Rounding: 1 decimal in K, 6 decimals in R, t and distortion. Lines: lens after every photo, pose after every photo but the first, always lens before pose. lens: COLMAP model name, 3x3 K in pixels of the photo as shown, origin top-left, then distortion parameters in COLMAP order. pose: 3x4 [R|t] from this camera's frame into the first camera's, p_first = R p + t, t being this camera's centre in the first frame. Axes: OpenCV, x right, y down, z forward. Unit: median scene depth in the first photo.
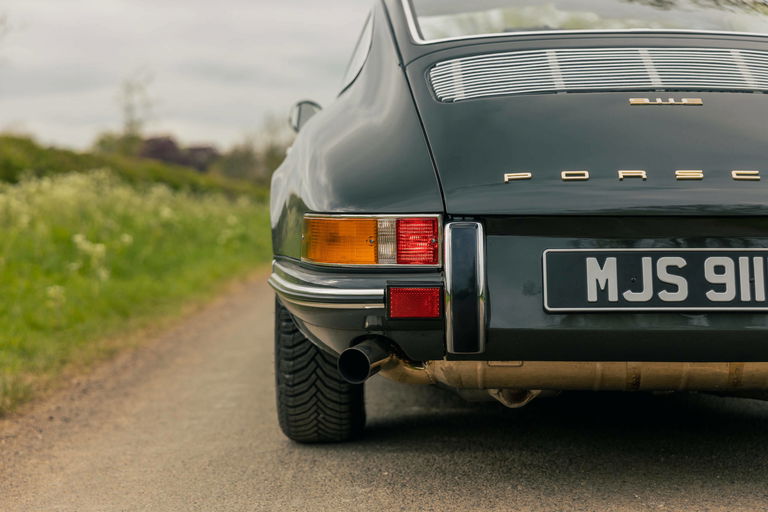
lens RADIAL K [[1538.5, 0, 384.0], [0, 1538.5, 256.0], [0, 0, 1]] dist [-0.007896, 0.263244]
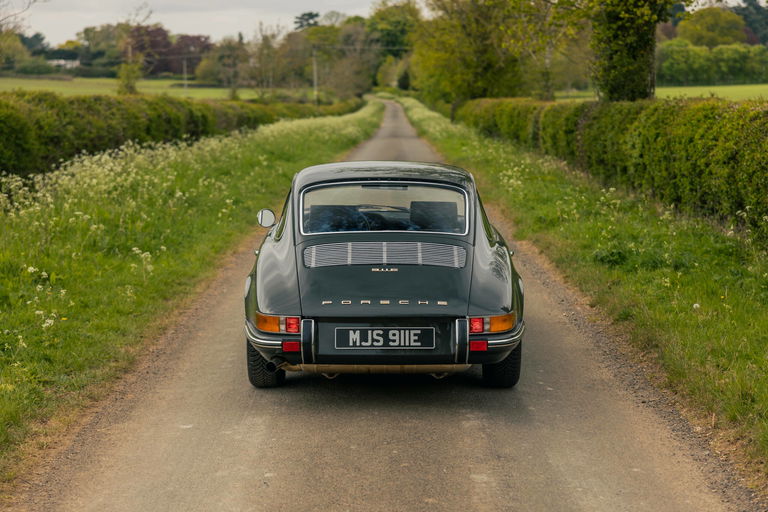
lens RADIAL K [[1538.5, 0, 384.0], [0, 1538.5, 256.0], [0, 0, 1]] dist [-0.007896, 0.263244]
pose [[0.999989, 0.002455, 0.004080, 0.185839], [-0.002706, 0.998022, 0.062811, -0.330159], [-0.003917, -0.062821, 0.998017, -1.961899]]
